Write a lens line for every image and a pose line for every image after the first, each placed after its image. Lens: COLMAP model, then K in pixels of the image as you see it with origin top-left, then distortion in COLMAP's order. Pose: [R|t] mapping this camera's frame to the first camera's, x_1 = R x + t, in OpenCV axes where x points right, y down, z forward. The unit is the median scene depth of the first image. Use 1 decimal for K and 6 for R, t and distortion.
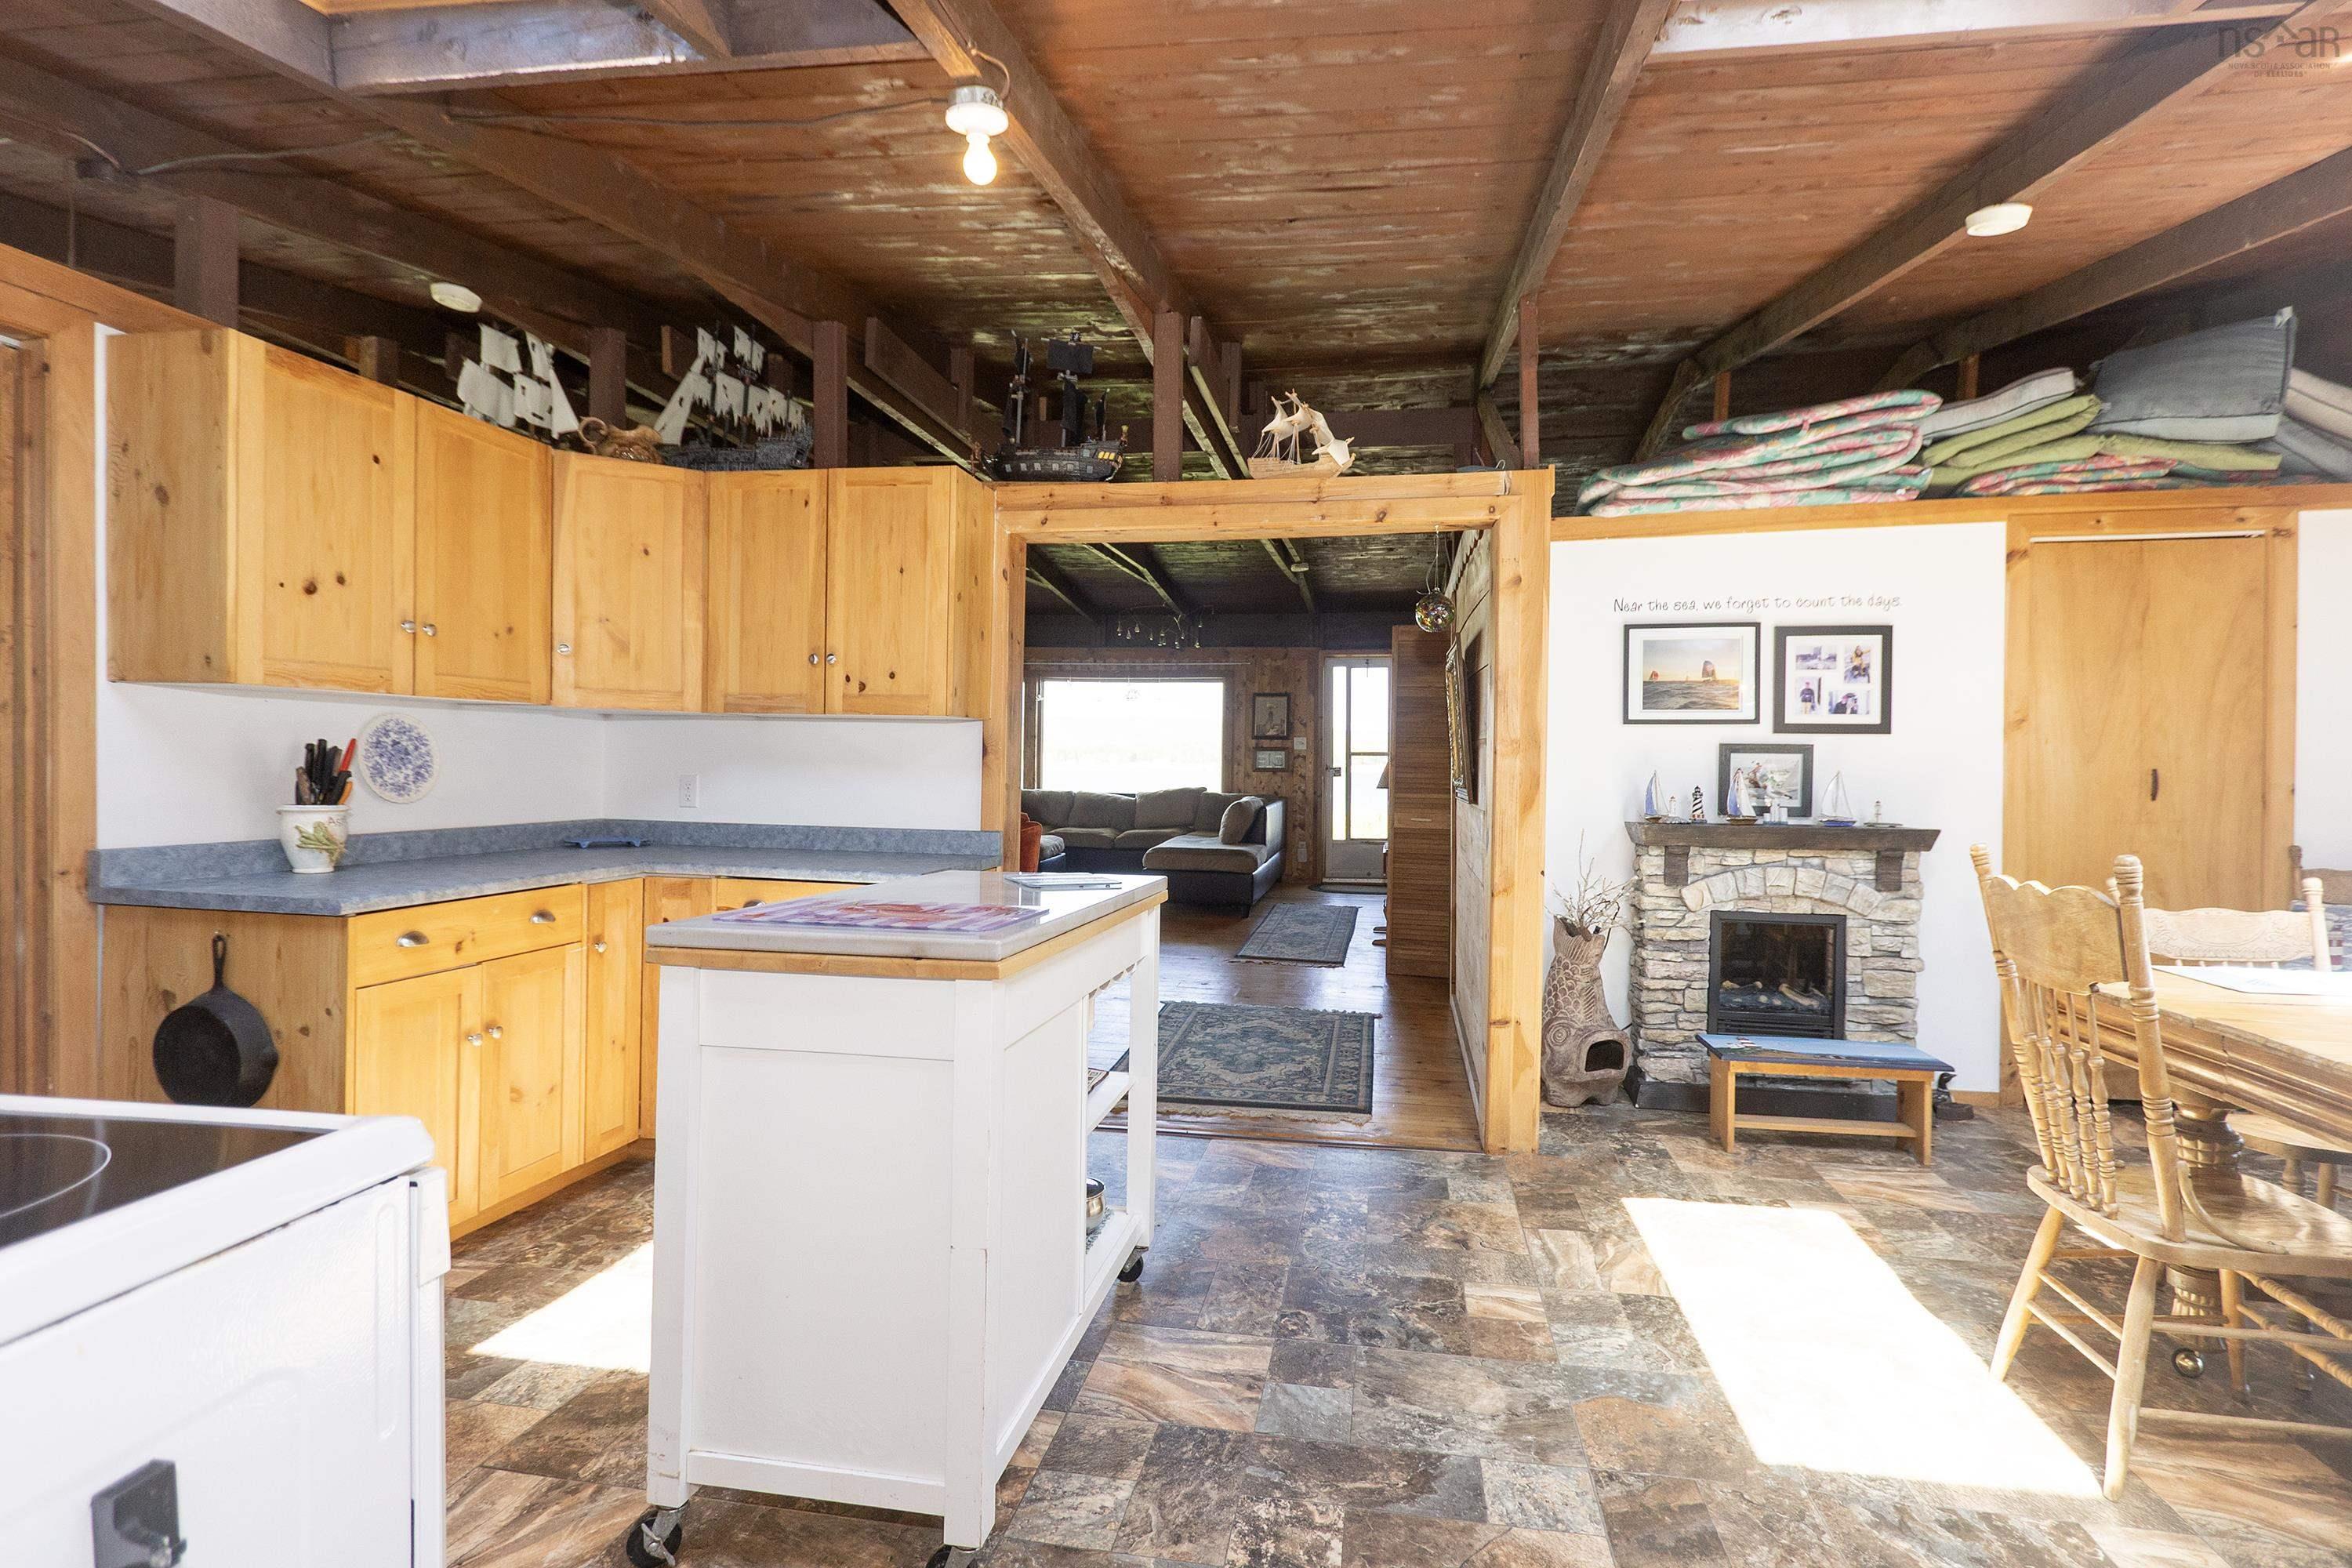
lens RADIAL K [[1124.2, 0, 1196.0], [0, 1124.2, 788.6], [0, 0, 1]] dist [-0.000438, -0.000481]
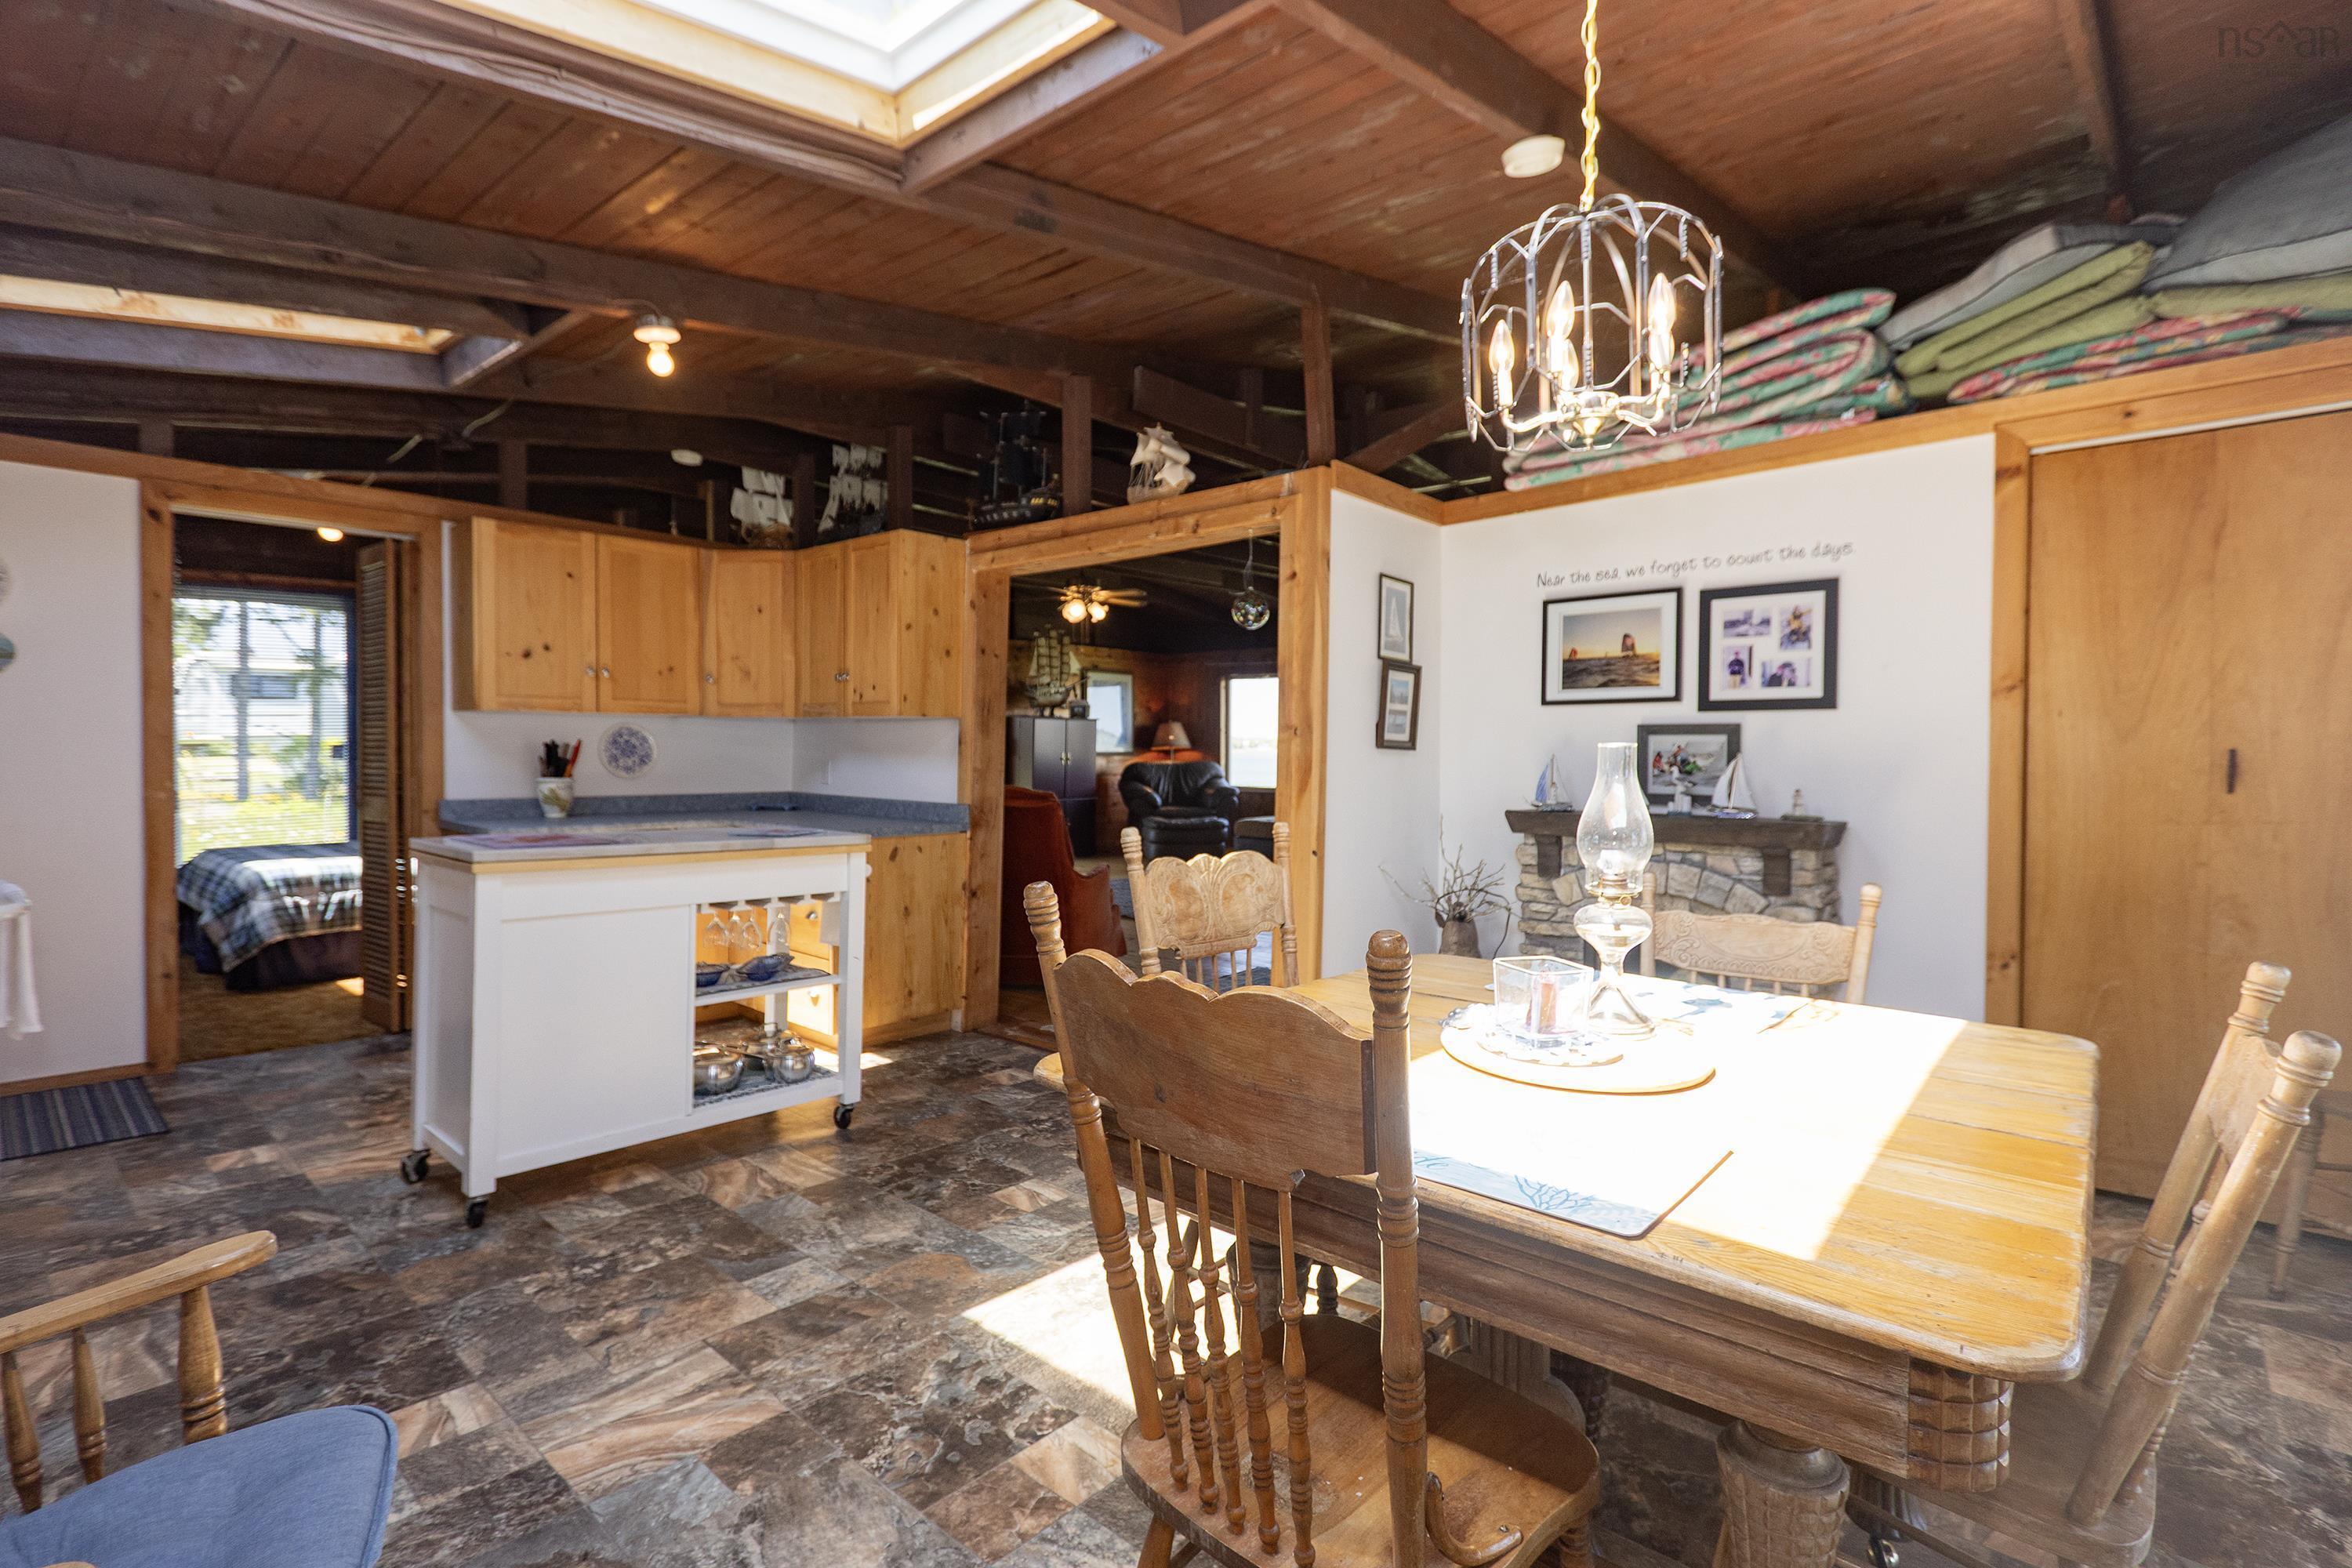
lens RADIAL K [[1109.0, 0, 1176.0], [0, 1109.0, 784.0], [0, 0, 1]] dist [-0.002957, -0.000250]
pose [[0.845799, 0.009012, -0.533426, 0.647868], [-0.006051, 0.999955, 0.007299, 0.003741], [0.533467, -0.002946, 0.845815, 0.047974]]
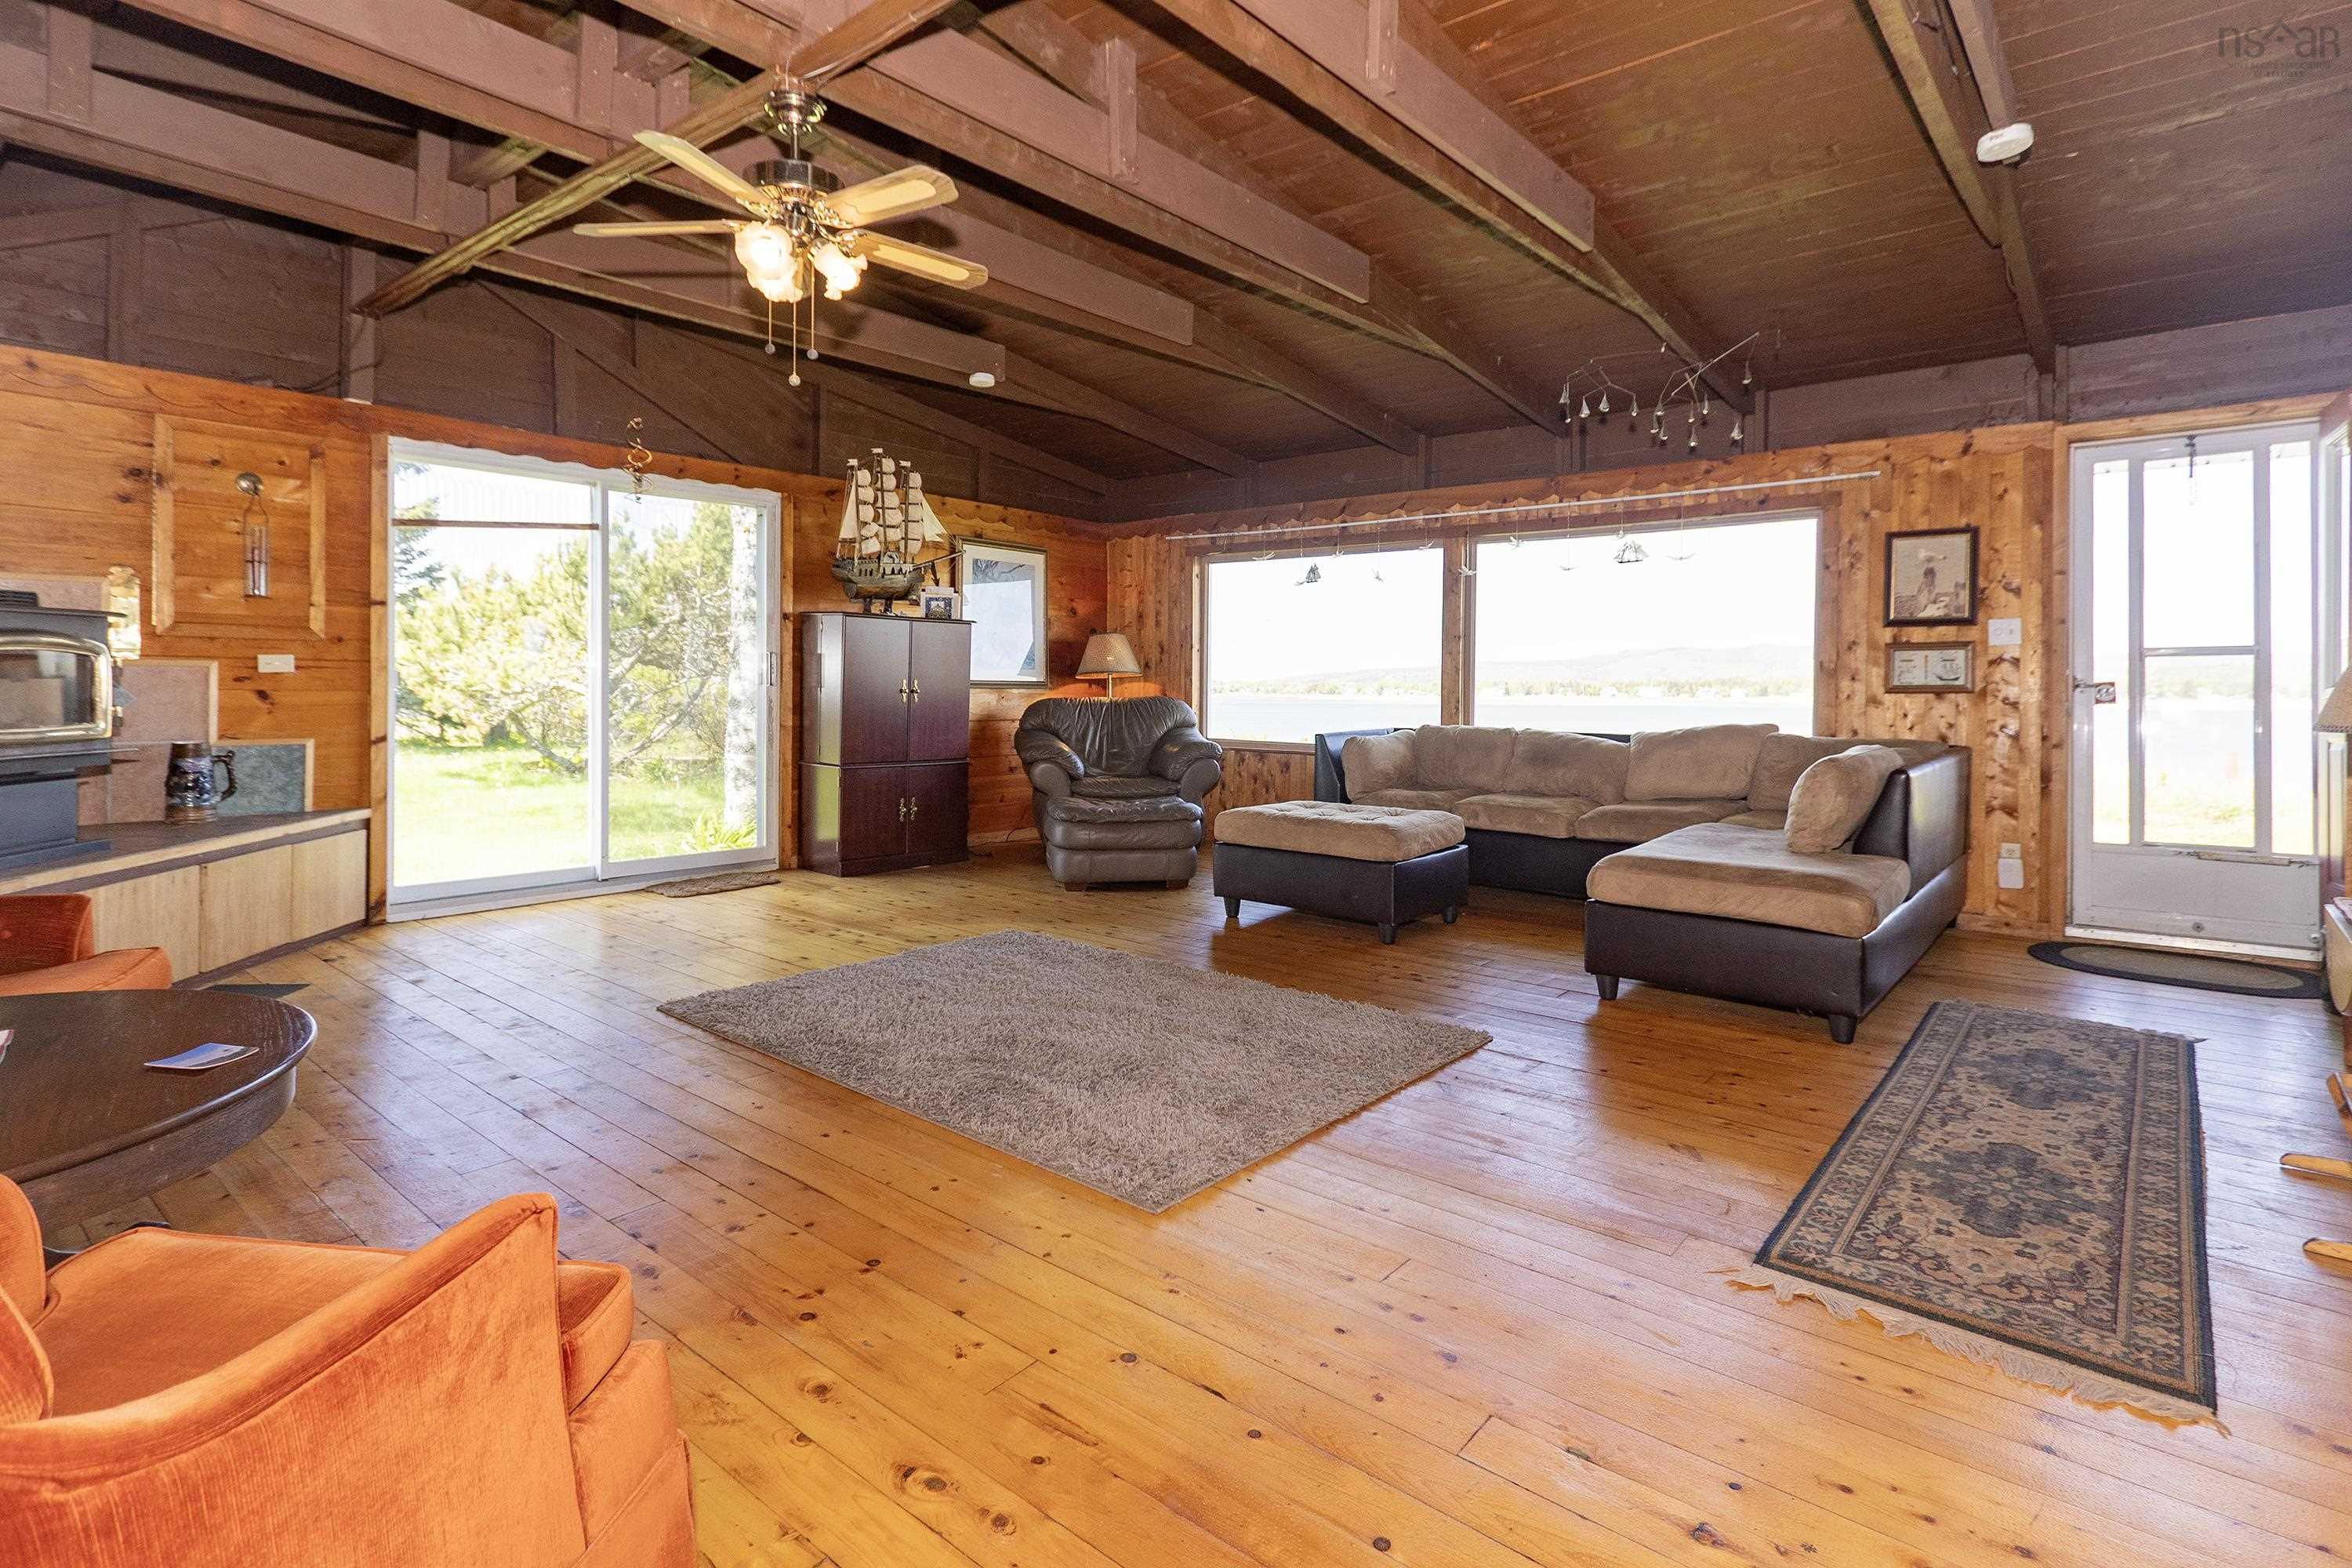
lens RADIAL K [[1174.5, 0, 1168.1], [0, 1174.5, 704.2], [0, 0, 1]] dist [0.001198, 0.000056]
pose [[0.853688, 0.000899, -0.520784, 0.122823], [-0.009836, 0.999848, -0.014398, 0.000564], [0.520692, 0.017414, 0.853567, 0.980988]]
